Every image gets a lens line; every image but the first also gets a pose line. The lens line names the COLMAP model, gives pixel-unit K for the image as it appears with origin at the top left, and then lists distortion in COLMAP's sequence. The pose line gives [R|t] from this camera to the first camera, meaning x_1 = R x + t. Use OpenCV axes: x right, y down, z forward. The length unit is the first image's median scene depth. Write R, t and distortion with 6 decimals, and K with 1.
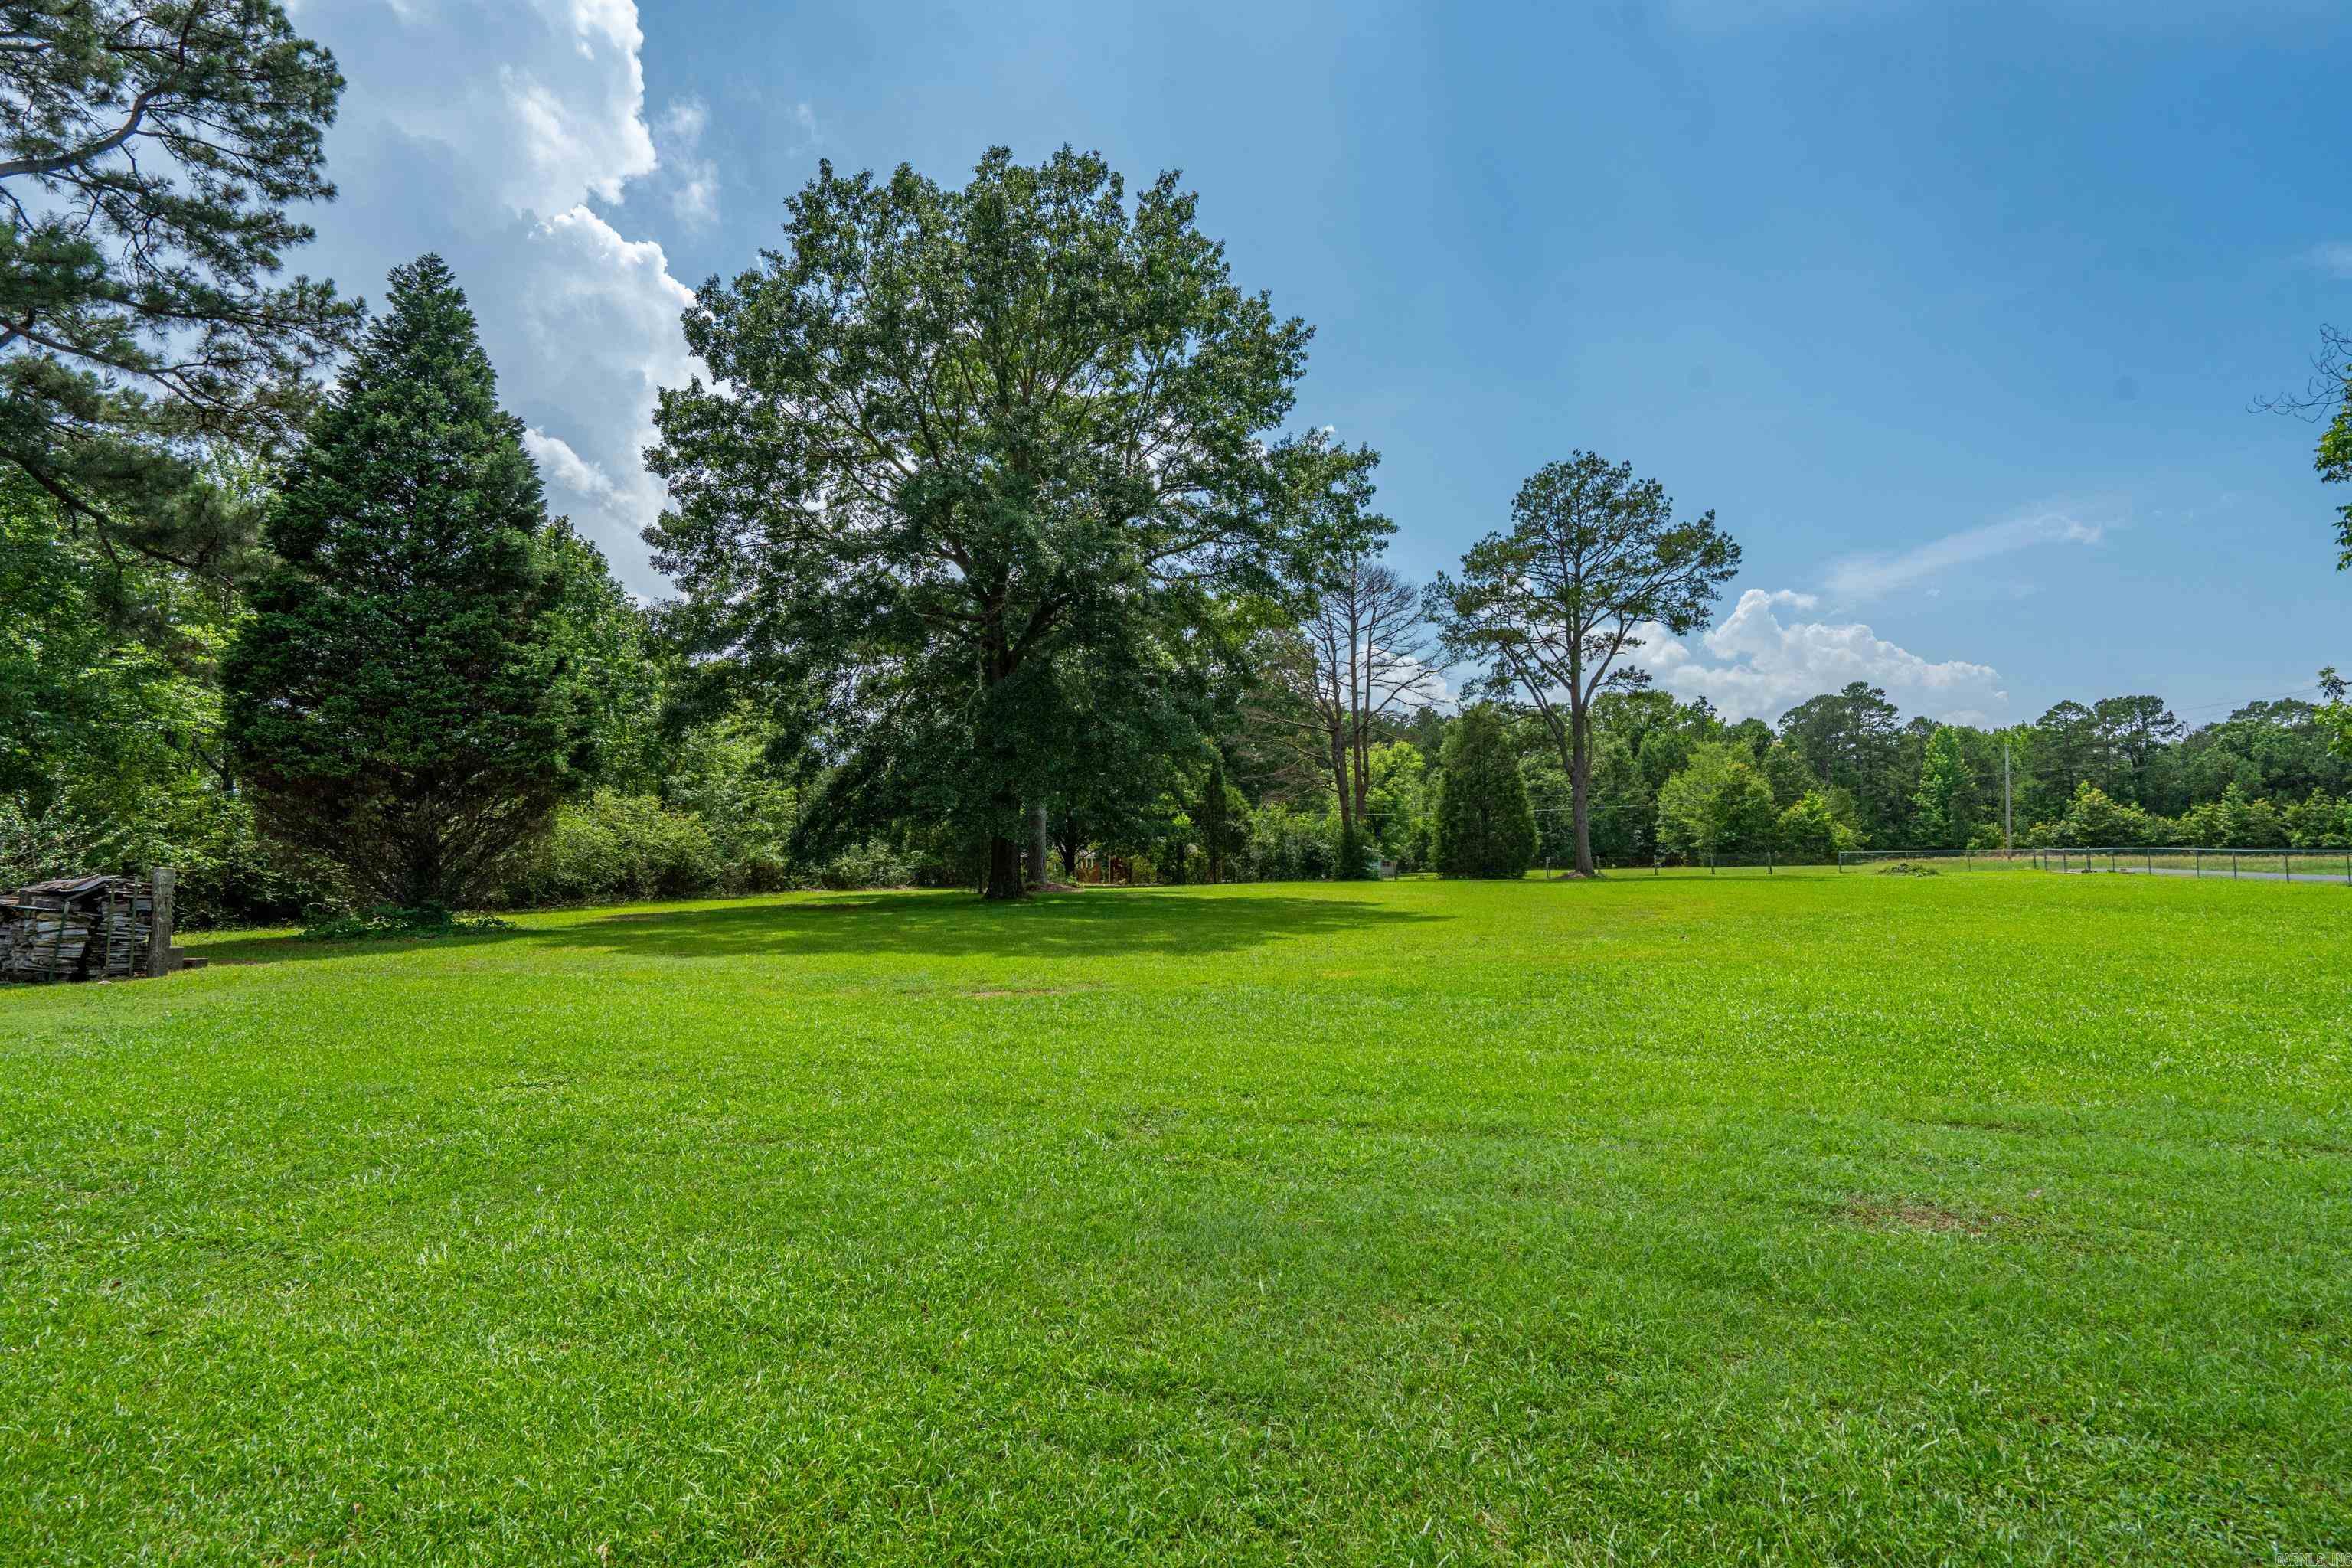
lens RADIAL K [[1059.0, 0, 1167.9], [0, 1059.0, 791.3], [0, 0, 1]] dist [-0.001709, 0.000147]
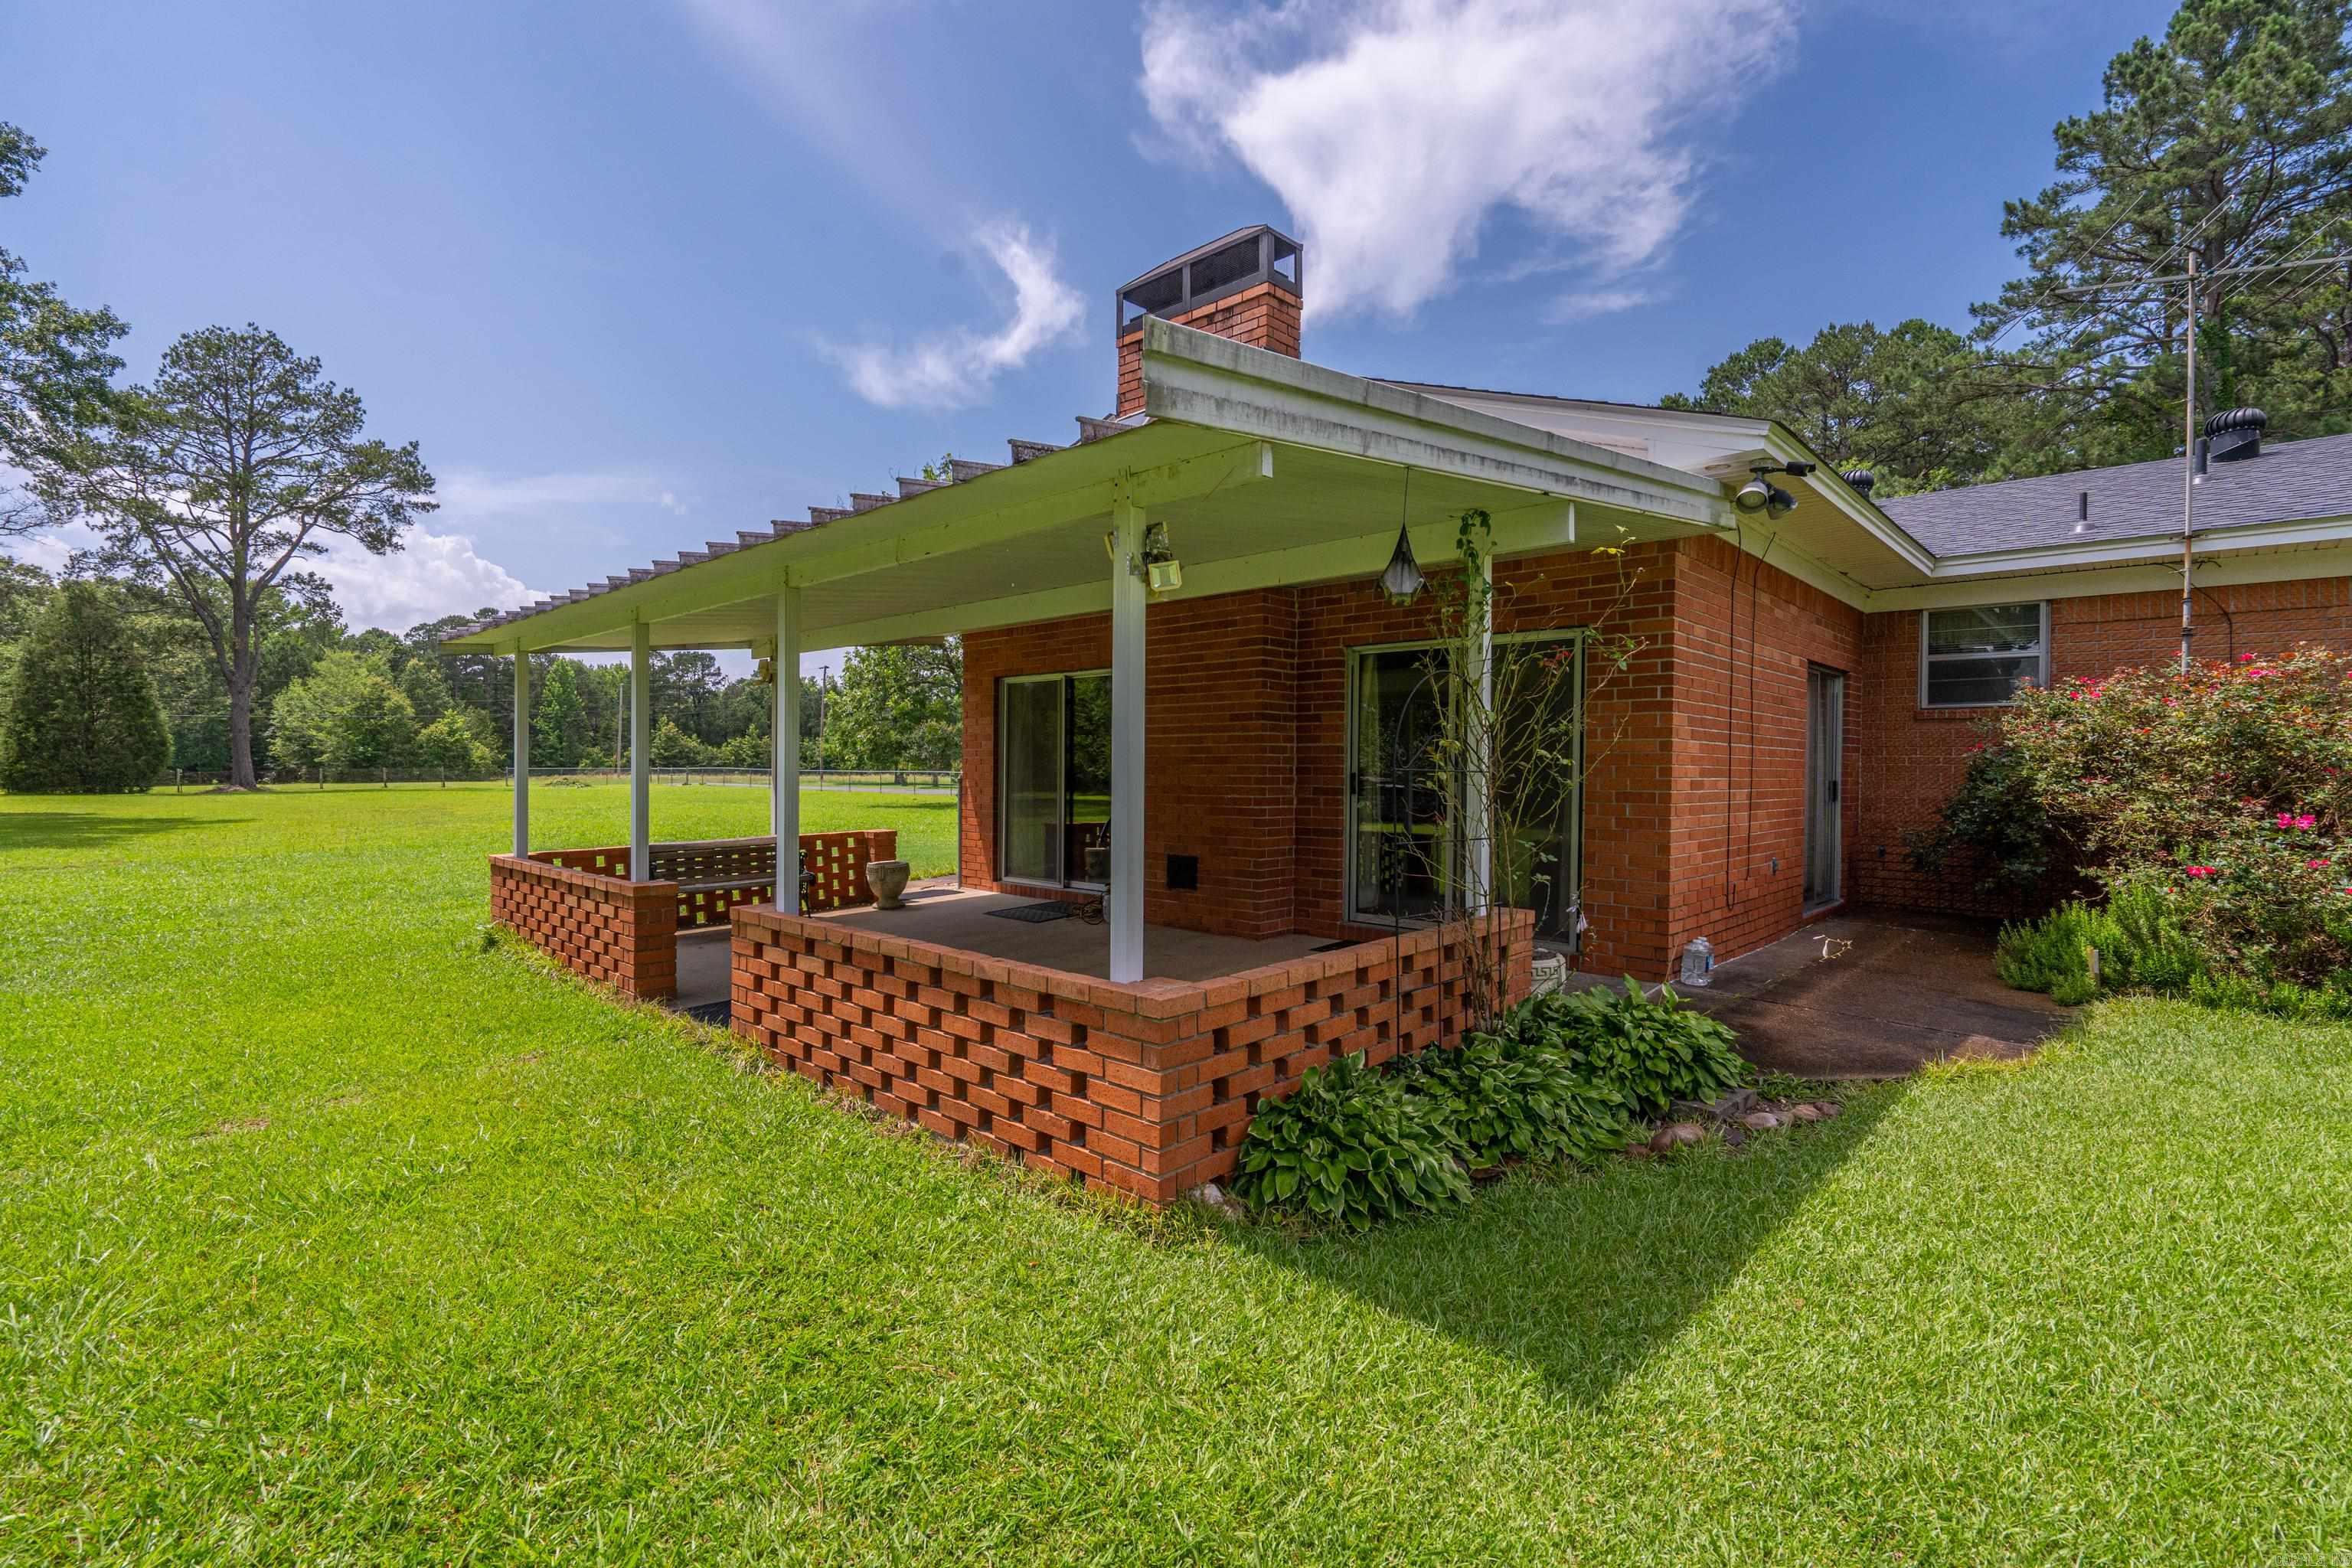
lens RADIAL K [[1059.0, 0, 1165.7], [0, 1059.0, 780.8], [0, 0, 1]] dist [-0.001709, 0.000147]
pose [[0.388645, 0.004399, 0.921377, -0.078084], [-0.066635, 0.997504, 0.023344, -0.002076], [-0.918975, -0.070468, 0.387968, -0.054121]]
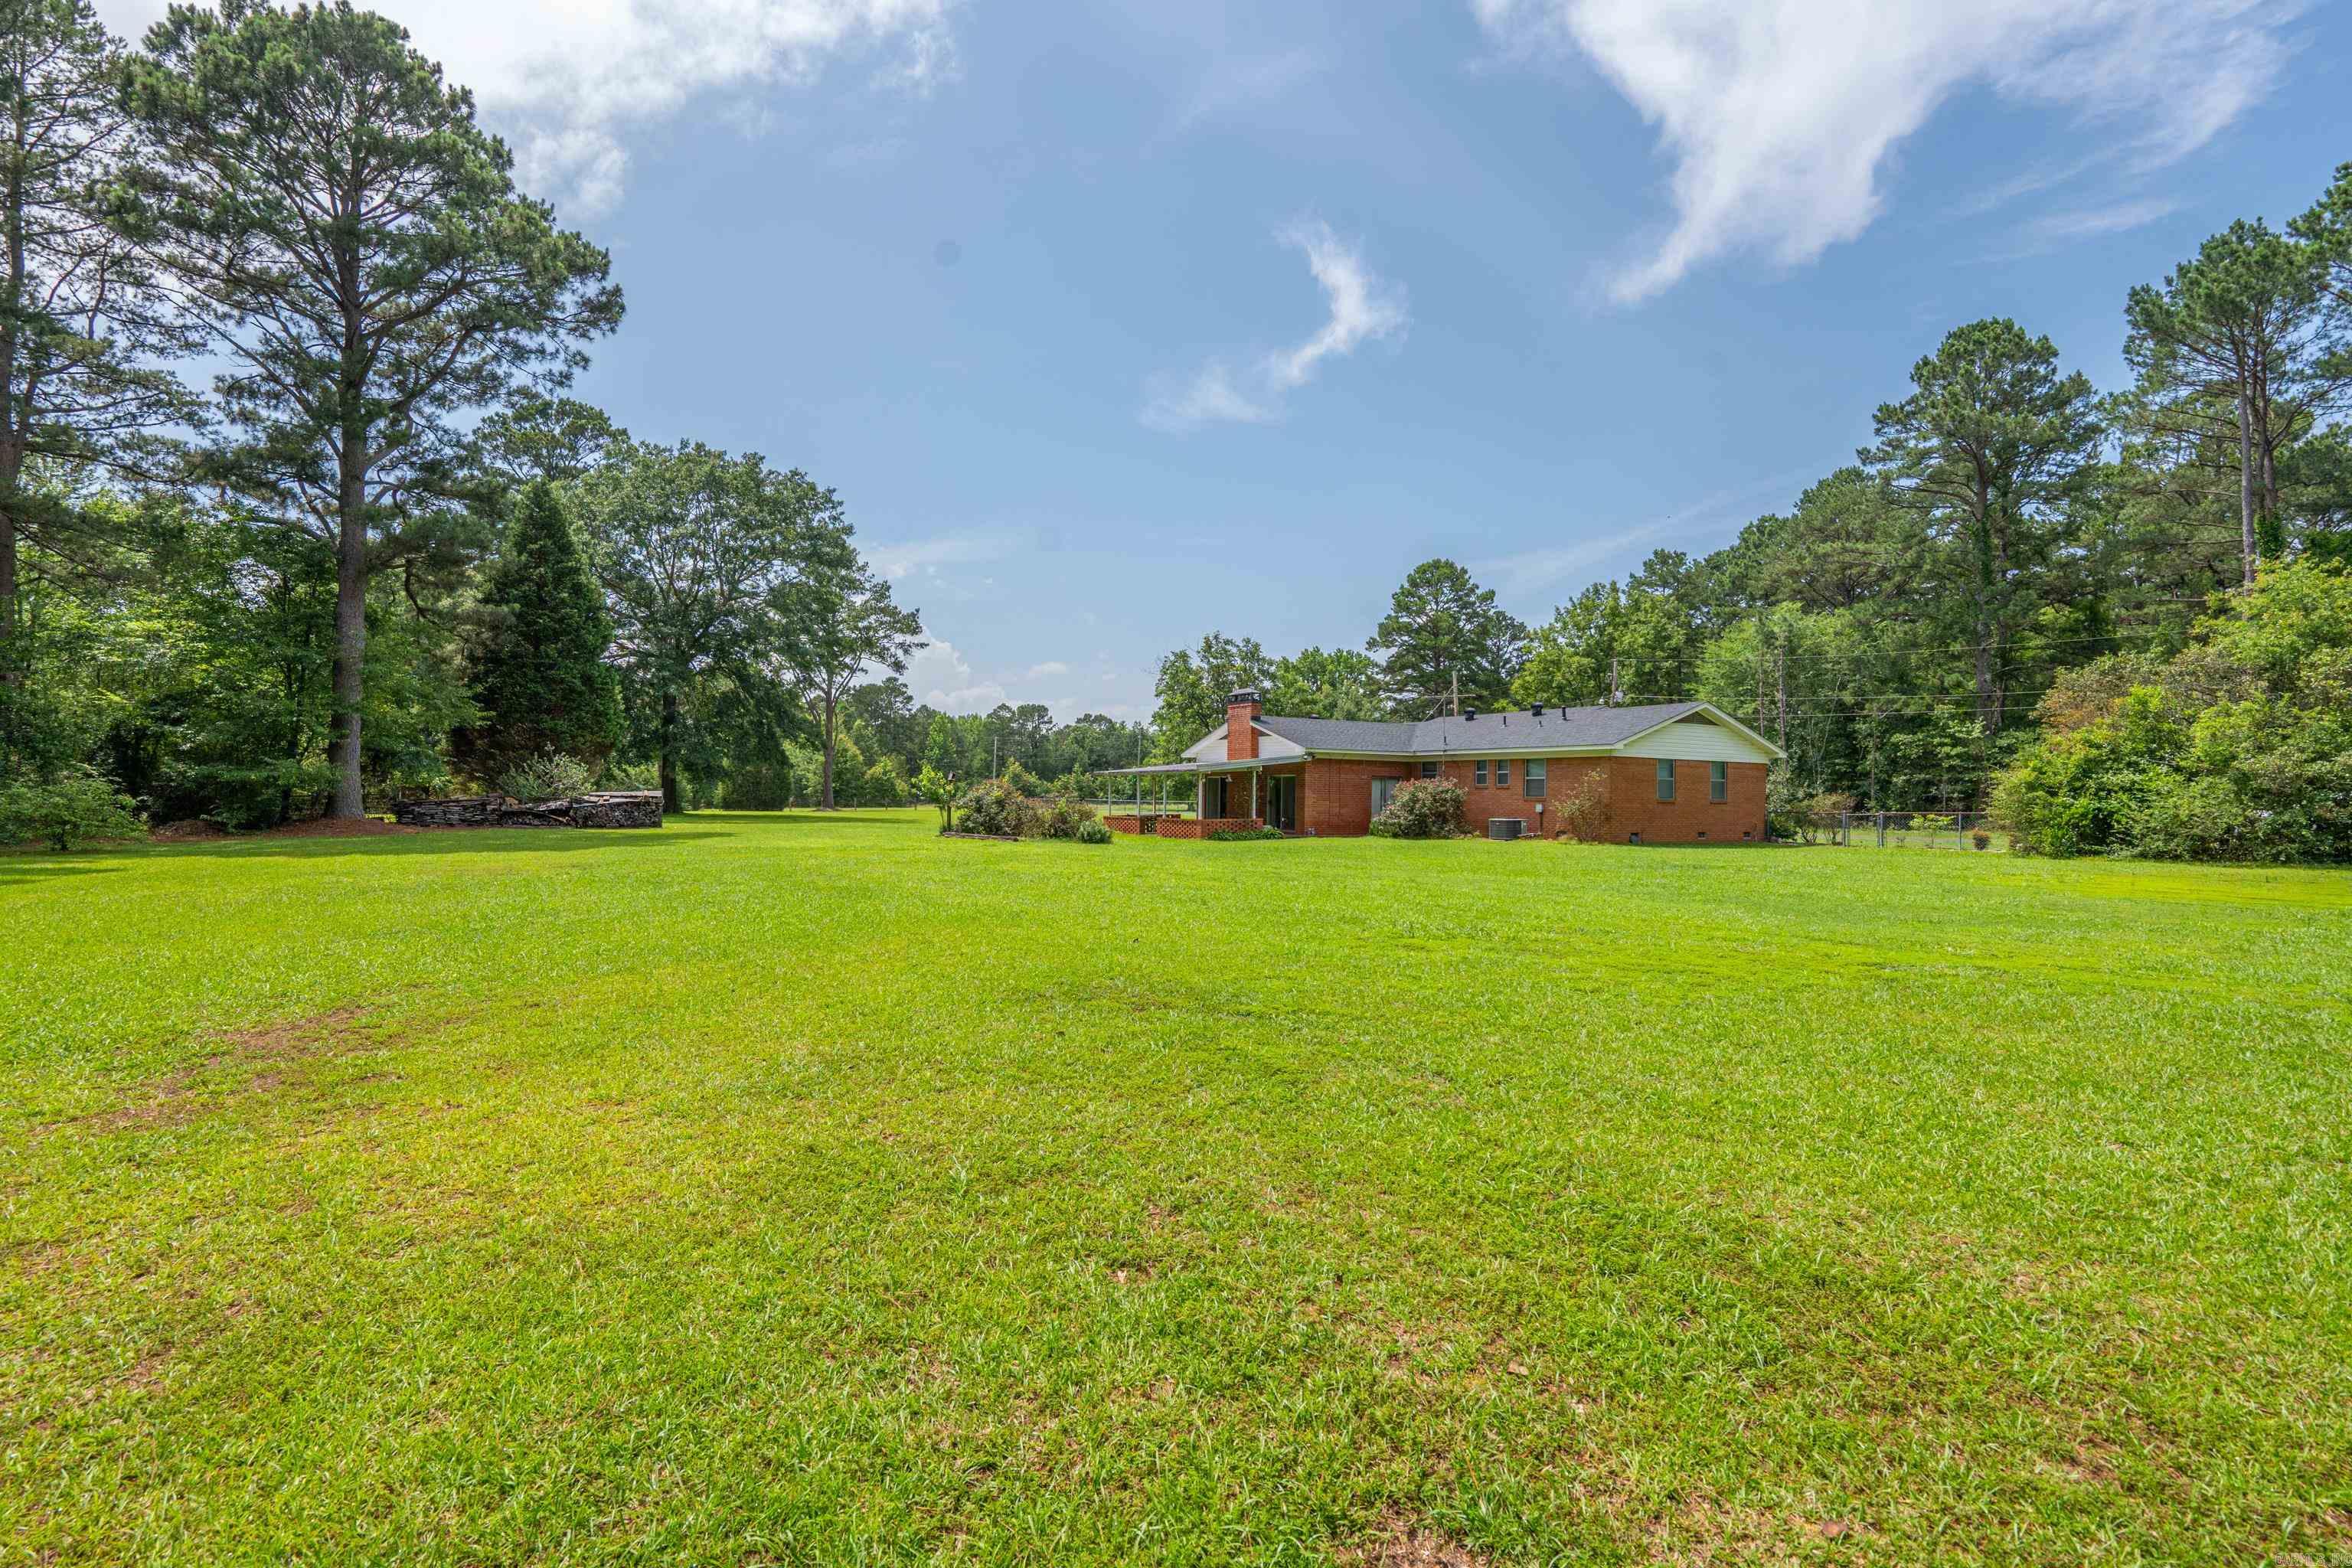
lens RADIAL K [[1073.8, 0, 1178.4], [0, 1073.8, 791.3], [0, 0, 1]] dist [0.000203, 0.000001]
pose [[0.615027, 0.025307, 0.788099, -0.314863], [-0.067069, 0.997542, 0.020308, -0.010230], [-0.785648, -0.065347, 0.615213, -0.240540]]
